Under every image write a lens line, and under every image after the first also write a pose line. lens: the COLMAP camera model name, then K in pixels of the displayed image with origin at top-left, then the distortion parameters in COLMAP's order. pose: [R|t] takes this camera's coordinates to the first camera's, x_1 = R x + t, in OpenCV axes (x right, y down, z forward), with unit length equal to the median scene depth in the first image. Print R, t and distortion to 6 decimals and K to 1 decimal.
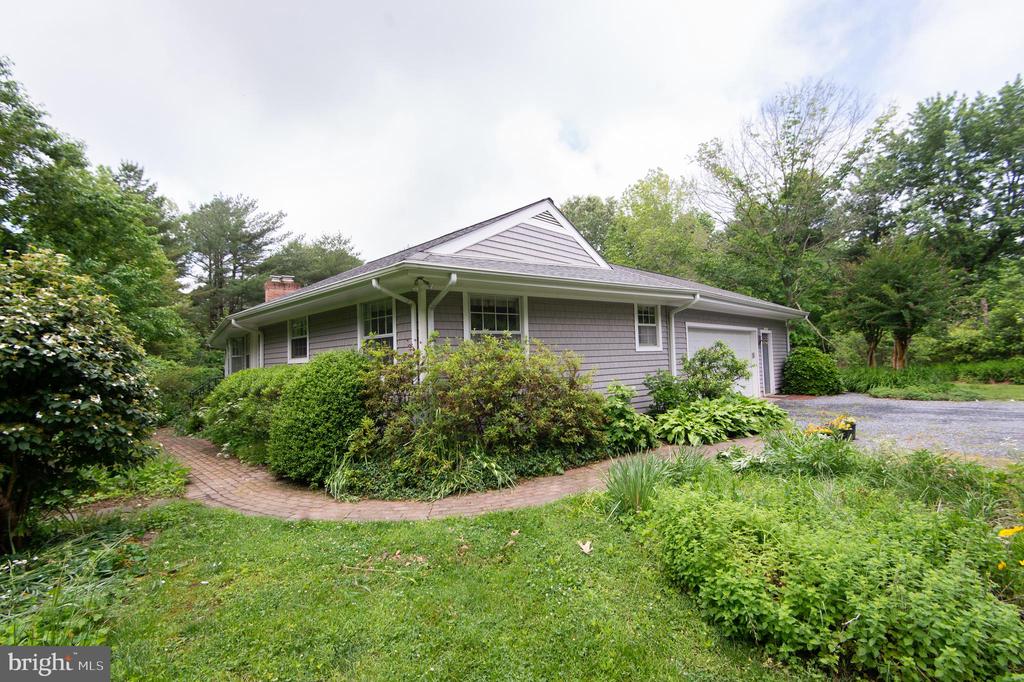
lens RADIAL K [[451.6, 0, 516.3], [0, 451.6, 336.7], [0, 0, 1]] dist [0.030964, -0.019346]
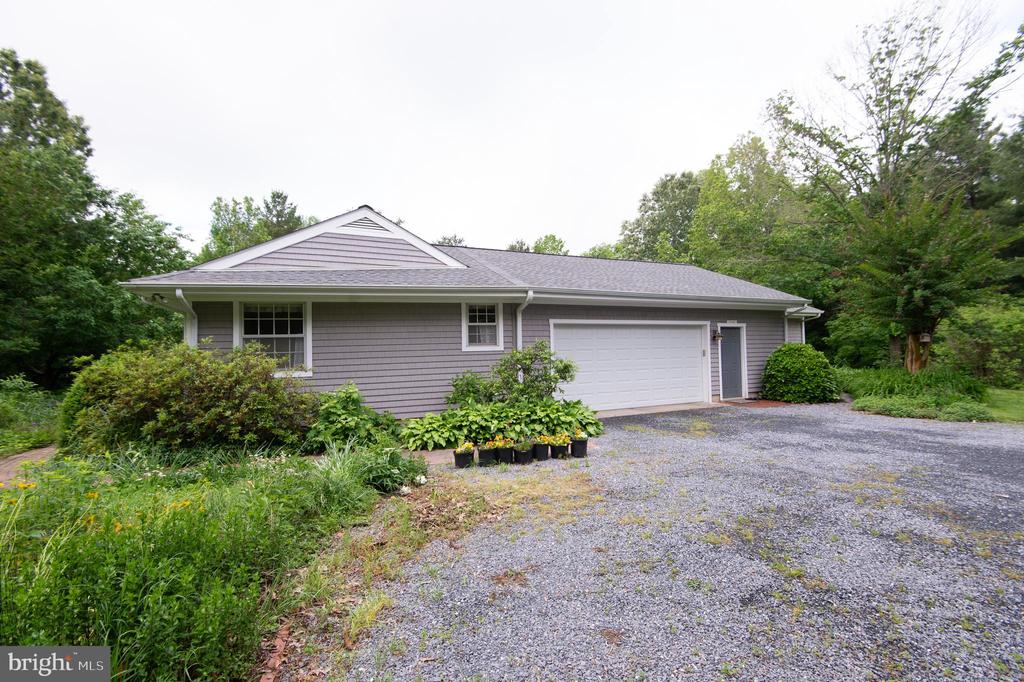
lens RADIAL K [[451.6, 0, 516.3], [0, 451.6, 336.7], [0, 0, 1]] dist [0.030964, -0.019346]
pose [[0.946178, -0.002291, -0.323638, 0.675237], [0.010547, 0.999662, 0.023761, -0.021293], [0.323474, -0.025895, 0.945883, 0.101636]]
